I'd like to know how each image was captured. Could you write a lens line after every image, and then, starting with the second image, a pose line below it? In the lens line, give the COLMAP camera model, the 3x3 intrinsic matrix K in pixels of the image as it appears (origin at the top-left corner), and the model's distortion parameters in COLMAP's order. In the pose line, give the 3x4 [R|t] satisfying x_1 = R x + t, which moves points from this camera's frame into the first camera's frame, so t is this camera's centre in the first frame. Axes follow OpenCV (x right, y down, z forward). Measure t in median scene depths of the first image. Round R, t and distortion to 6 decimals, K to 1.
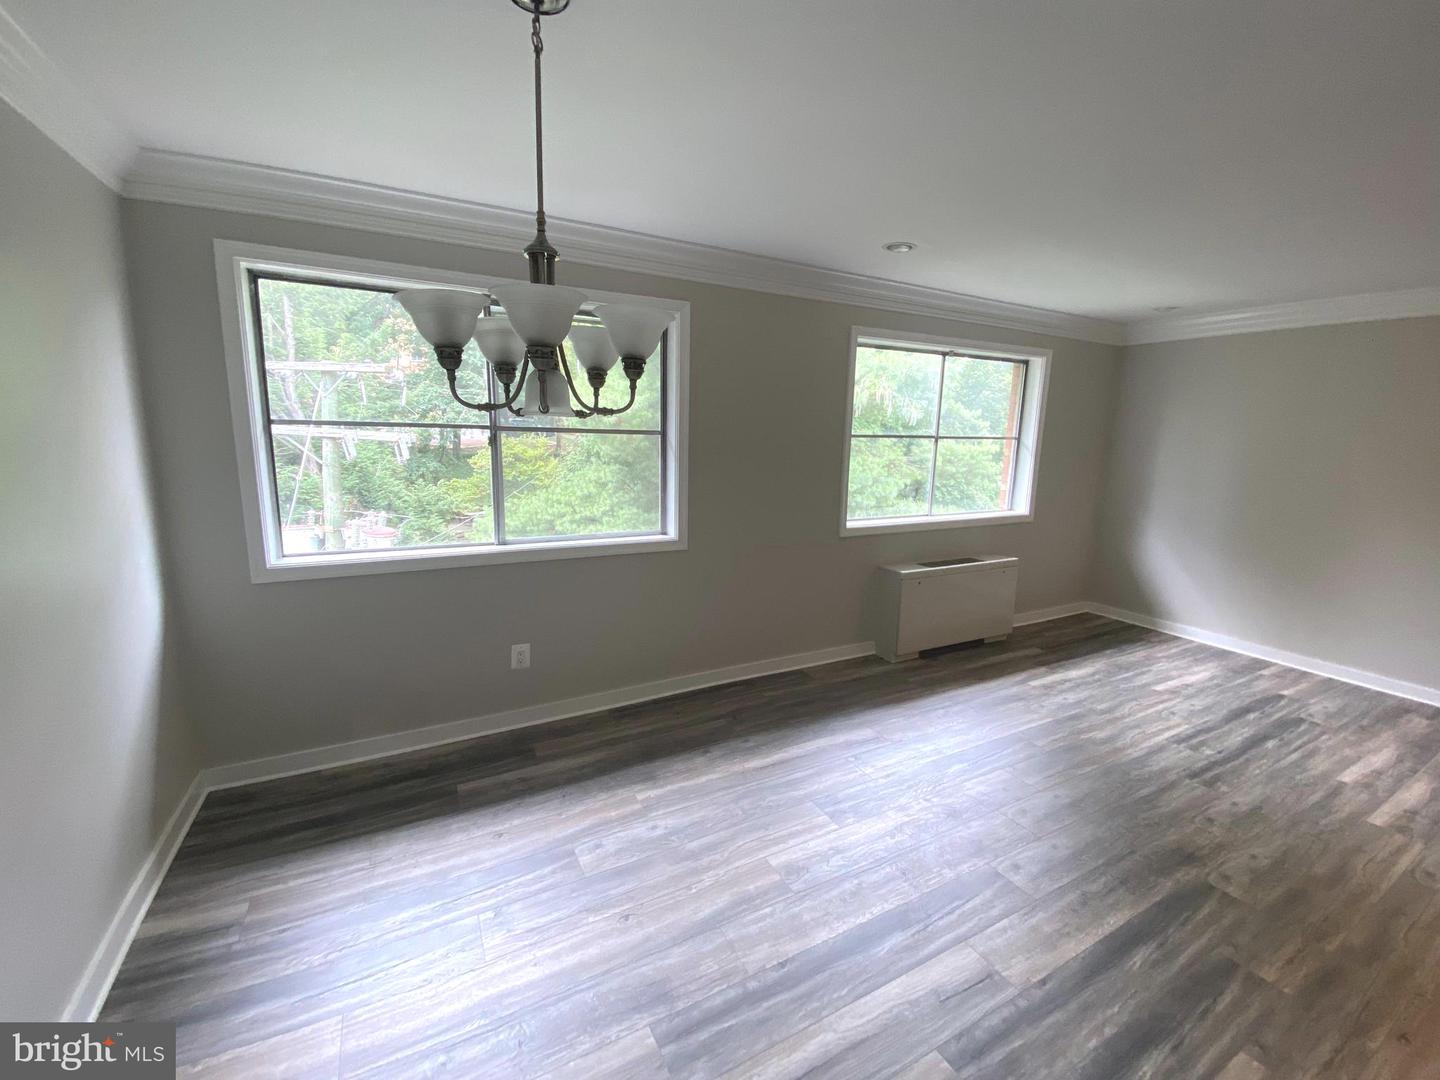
lens RADIAL K [[588.1, 0, 711.3], [0, 588.1, 534.9], [0, 0, 1]] dist [0.013780, -0.007421]
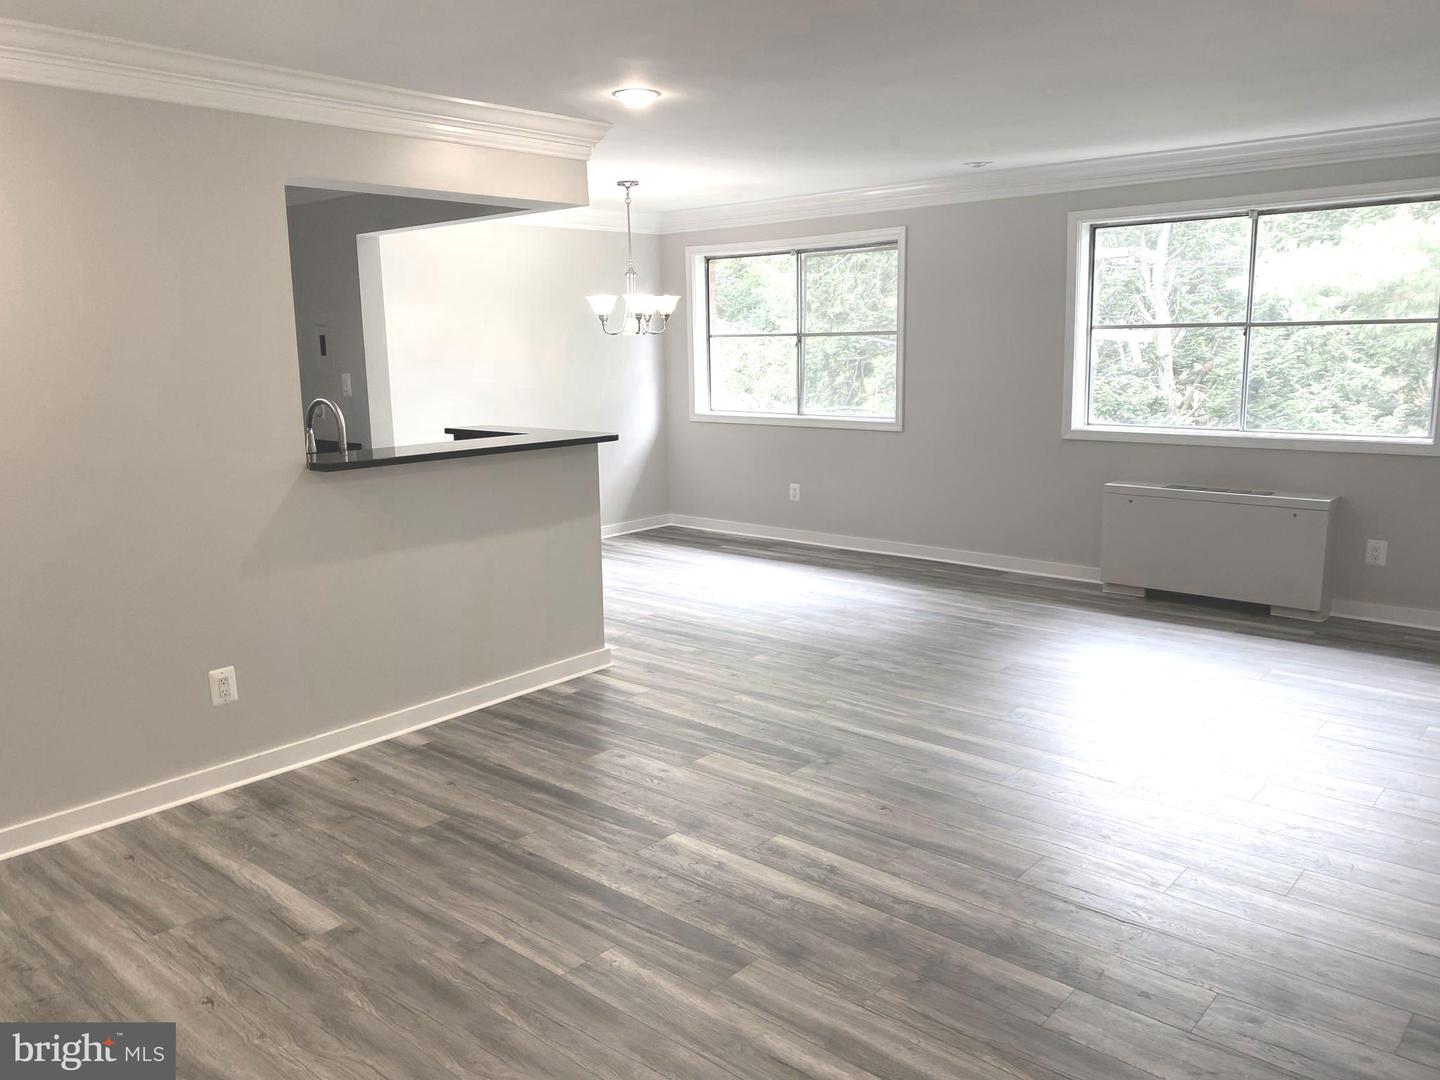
lens RADIAL K [[1111.6, 0, 693.8], [0, 1111.6, 543.4], [0, 0, 1]] dist [0.015623, 0.003643]
pose [[0.325533, 0.148548, -0.933789, 2.130526], [-0.130489, 0.985190, 0.111234, 0.059151], [0.936483, 0.085639, 0.340096, -0.164226]]
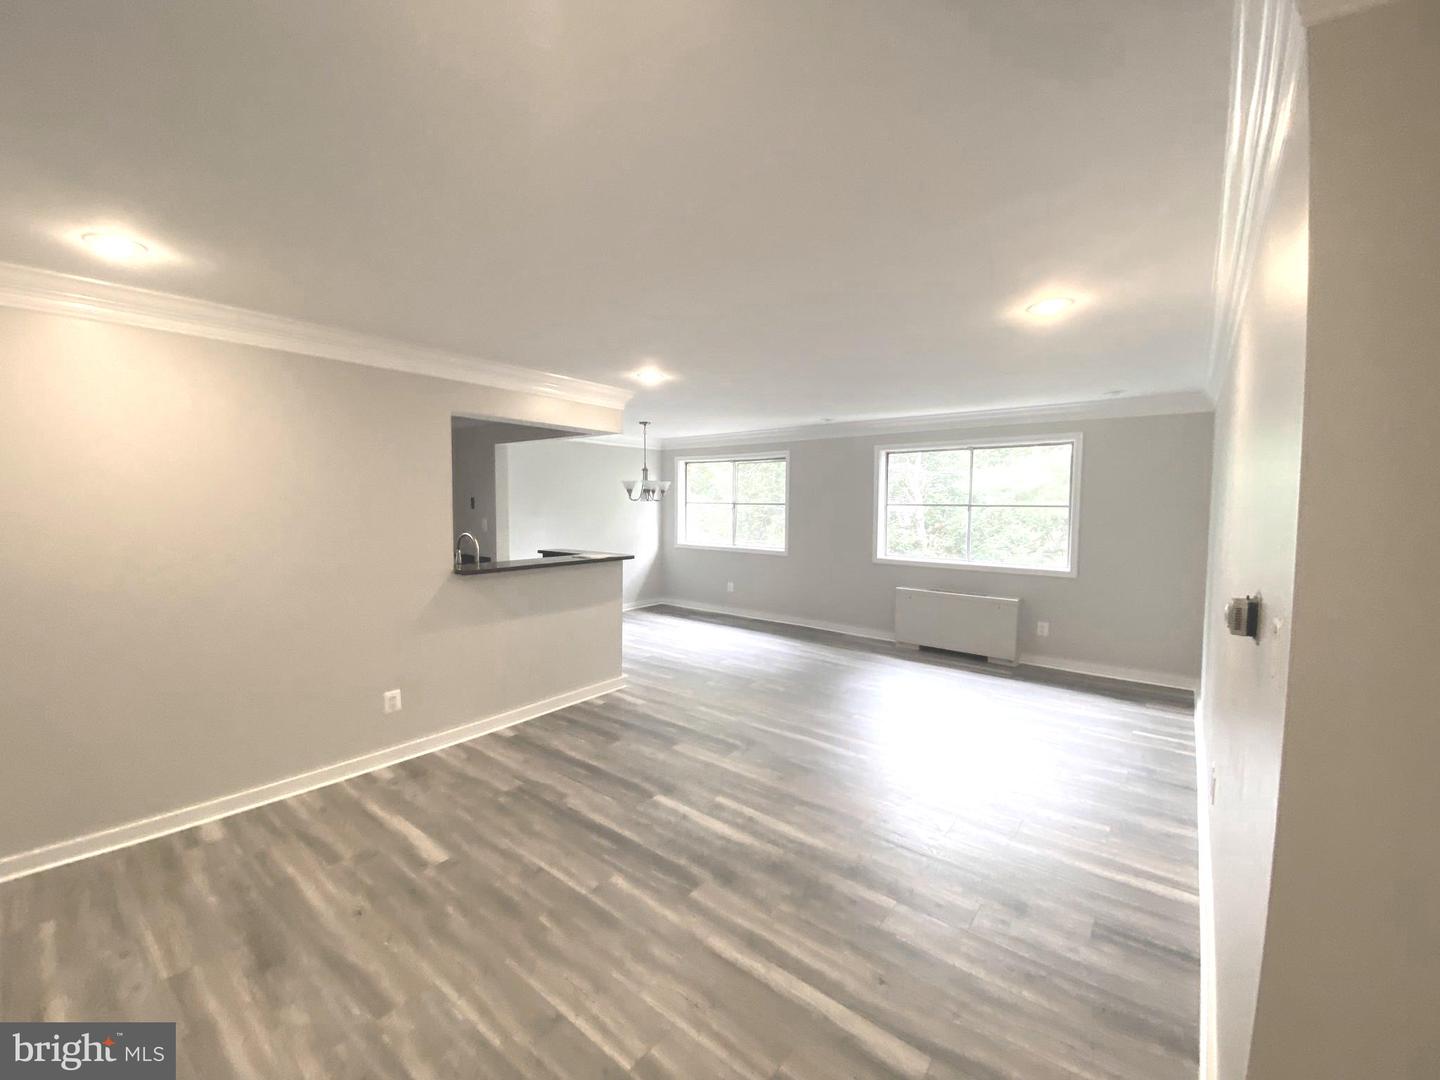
lens RADIAL K [[588.1, 0, 706.8], [0, 588.1, 538.7], [0, 0, 1]] dist [0.013780, -0.007421]
pose [[0.371380, 0.041384, -0.927558, 2.061131], [-0.152897, 0.988094, -0.017132, 0.047625], [0.915805, 0.148184, 0.373286, -0.137869]]
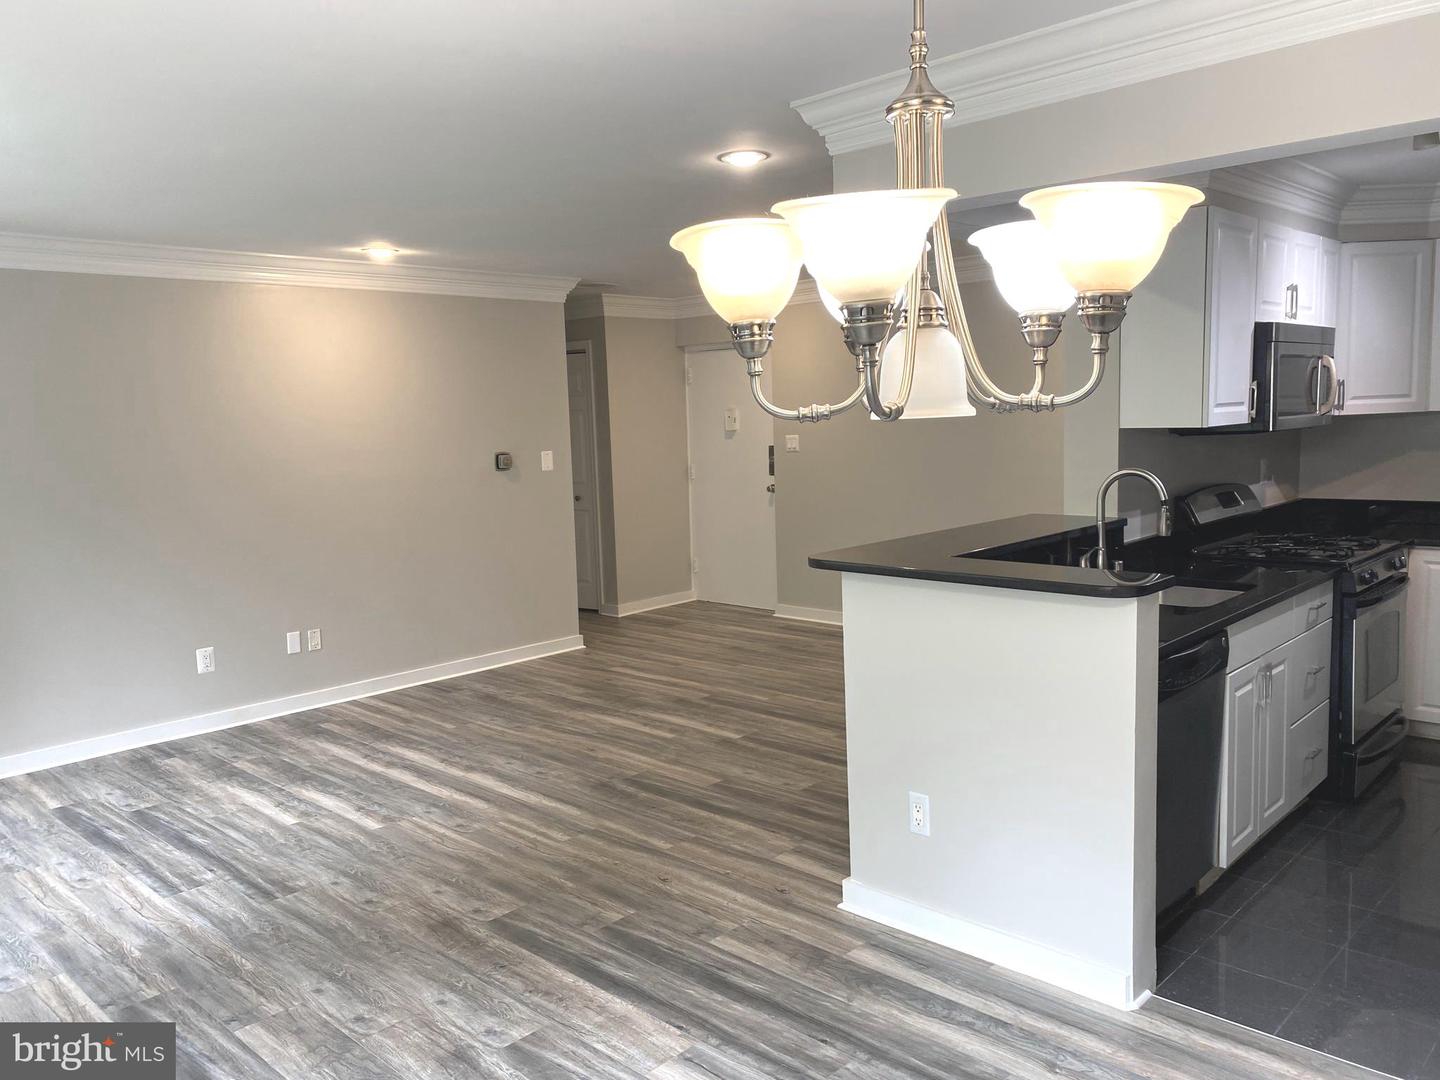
lens RADIAL K [[1111.6, 0, 722.5], [0, 1111.6, 538.5], [0, 0, 1]] dist [0.015623, 0.003643]
pose [[-0.312134, -0.120085, 0.942418, -0.536649], [0.186321, 0.964977, 0.184670, -0.147730], [-0.931588, 0.233234, -0.278828, 0.679461]]
